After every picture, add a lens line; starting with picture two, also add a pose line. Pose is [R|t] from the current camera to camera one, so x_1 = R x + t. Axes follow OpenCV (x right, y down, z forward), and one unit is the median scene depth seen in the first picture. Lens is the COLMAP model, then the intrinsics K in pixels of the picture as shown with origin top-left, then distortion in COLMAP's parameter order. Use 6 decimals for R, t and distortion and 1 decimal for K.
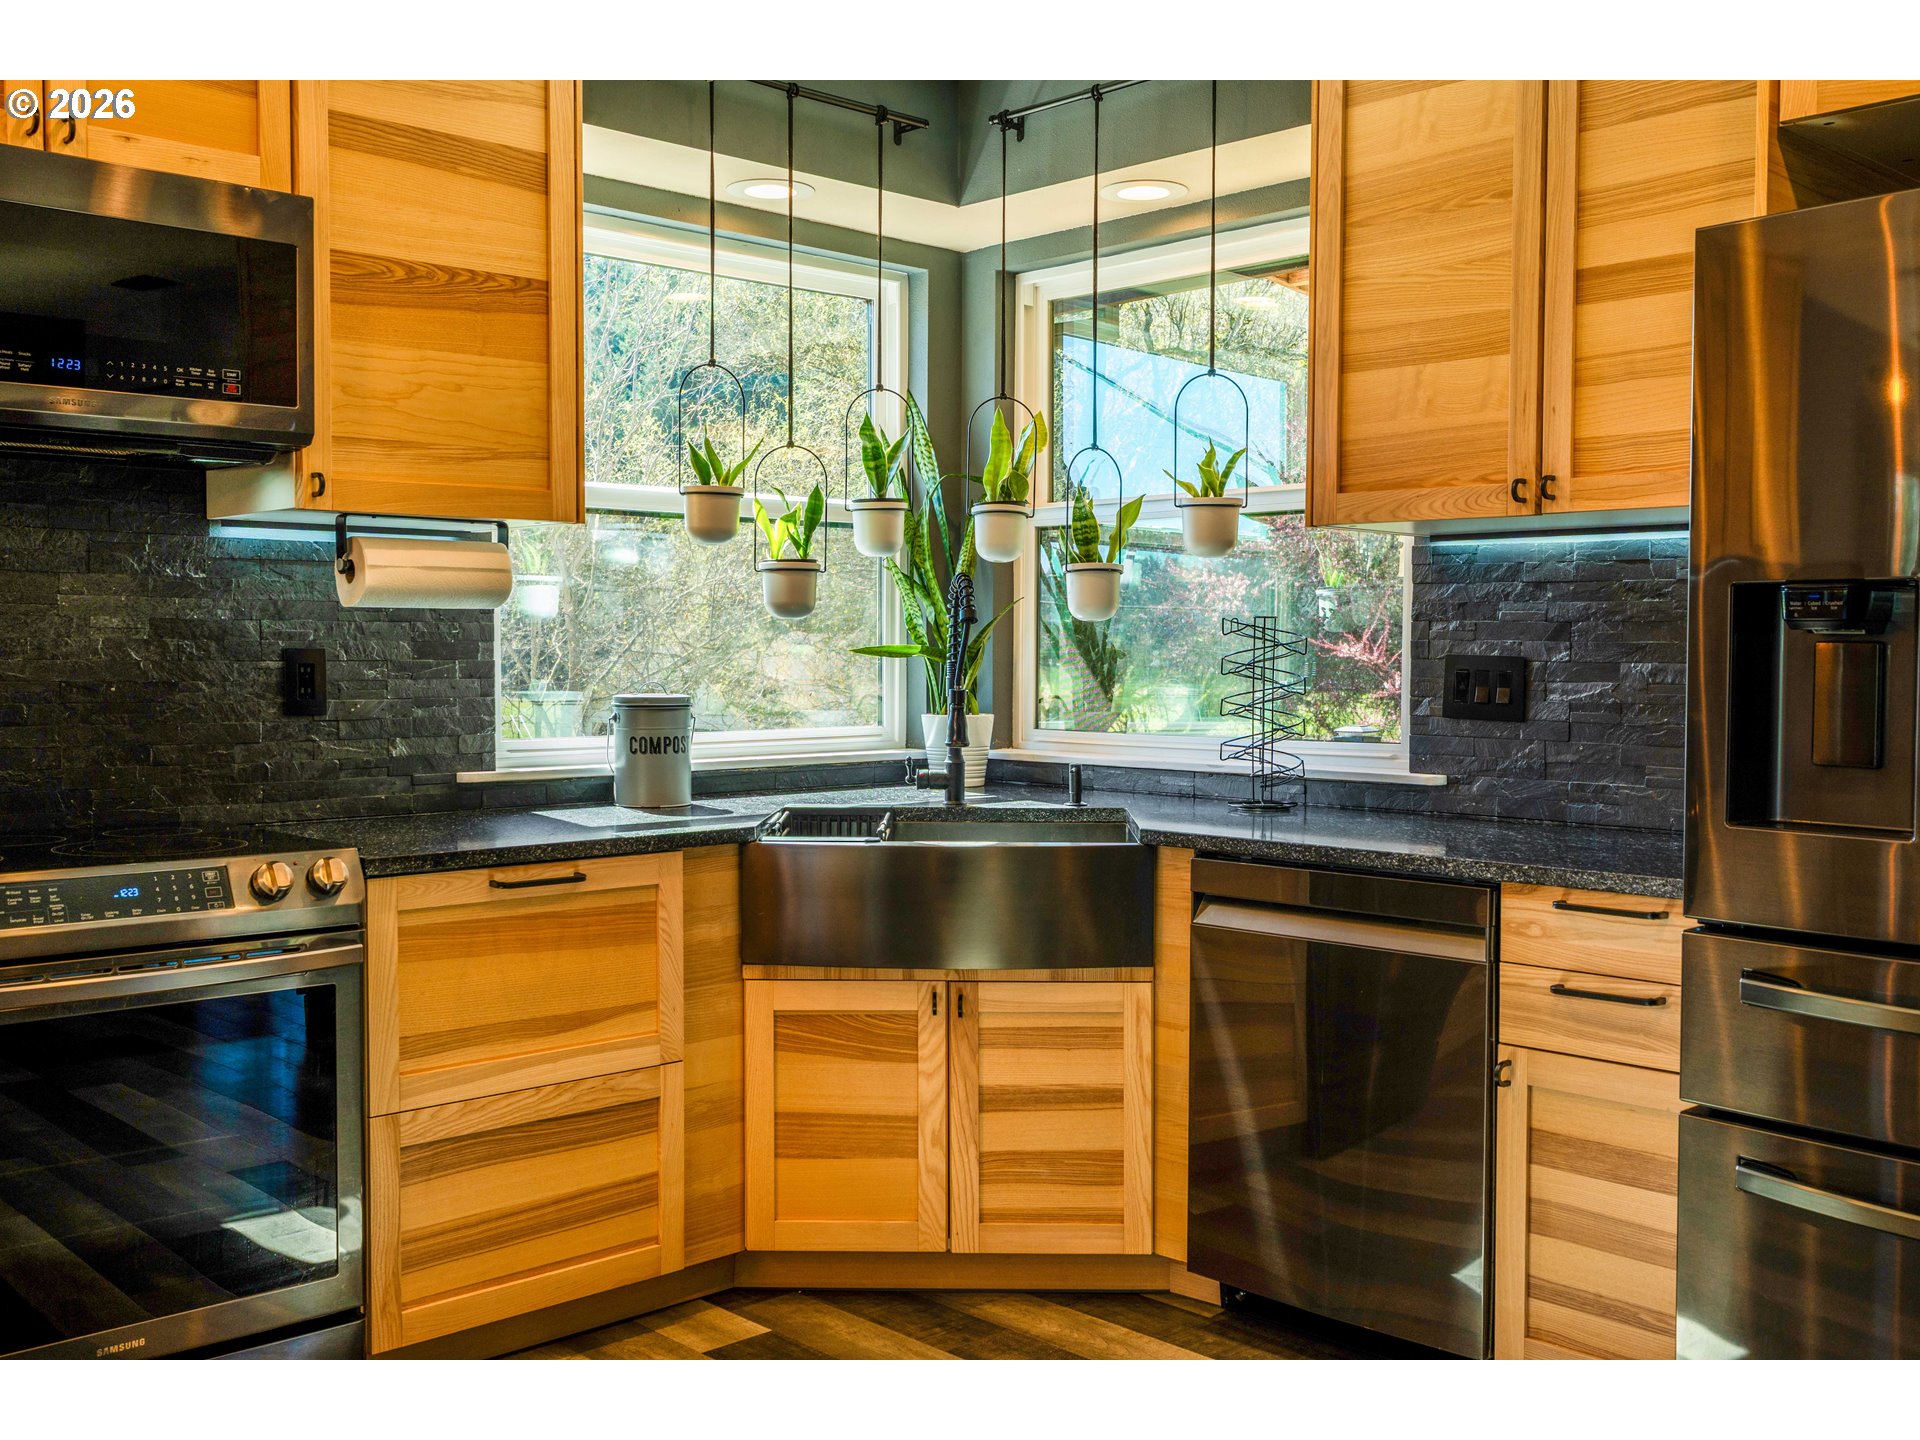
lens RADIAL K [[1840.1, 0, 960.0], [0, 1840.1, 720.0], [0, 0, 1]] dist [-0.009648, -0.009576]
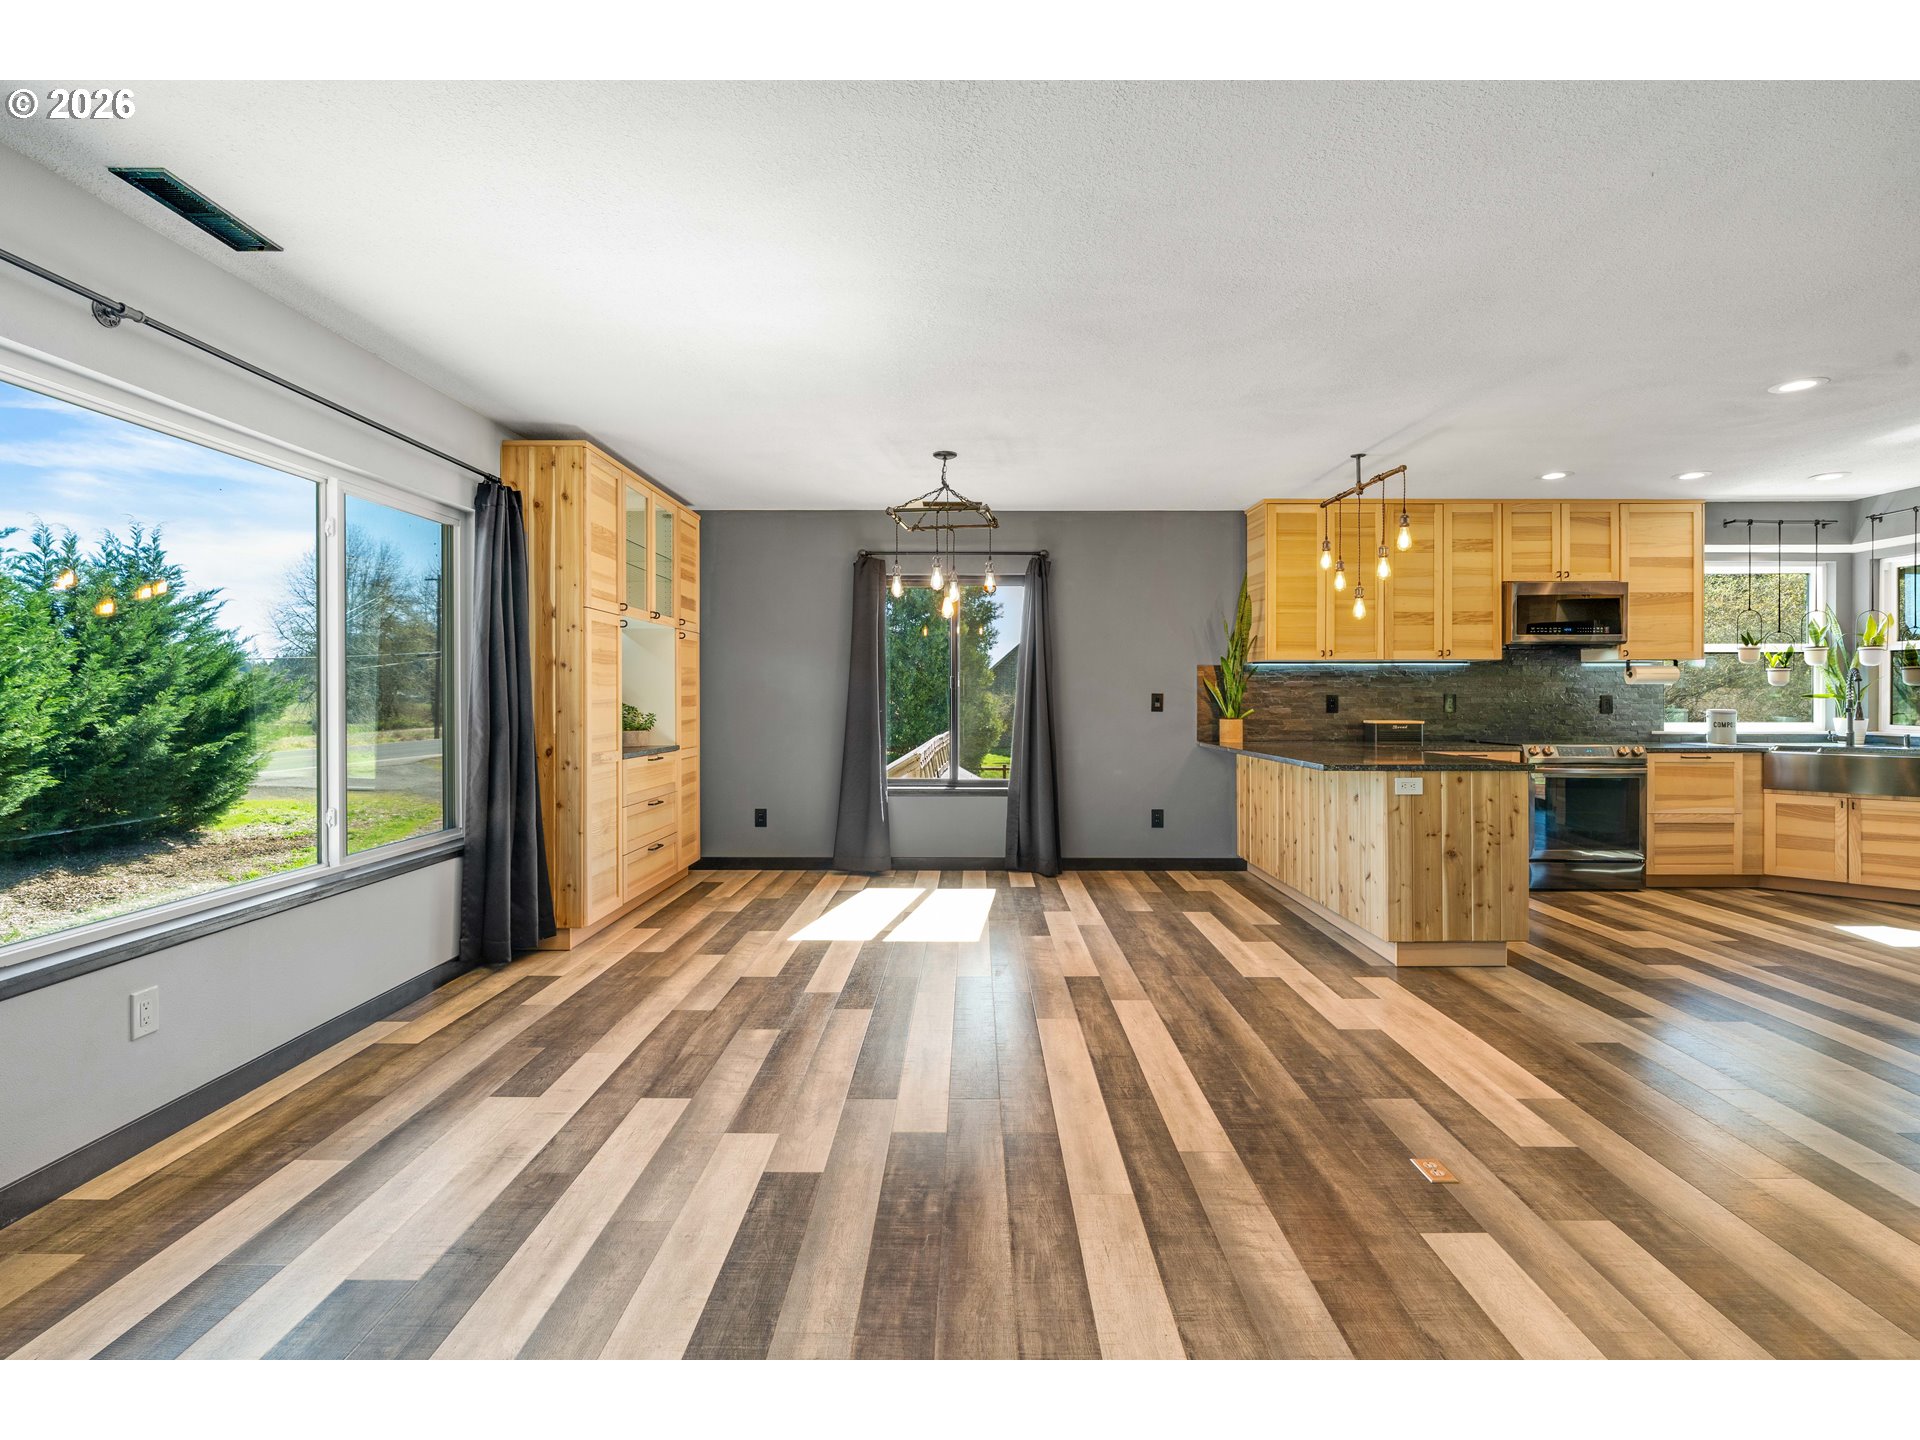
lens RADIAL K [[912.9, 0, 970.3], [0, 912.9, 699.1], [0, 0, 1]] dist [-0.003807, 0.000076]
pose [[0.720762, 0.000005, -0.693183, -0.009849], [-0.026716, 0.999257, -0.027772, 0.054302], [0.692668, 0.038537, 0.720226, -1.212746]]
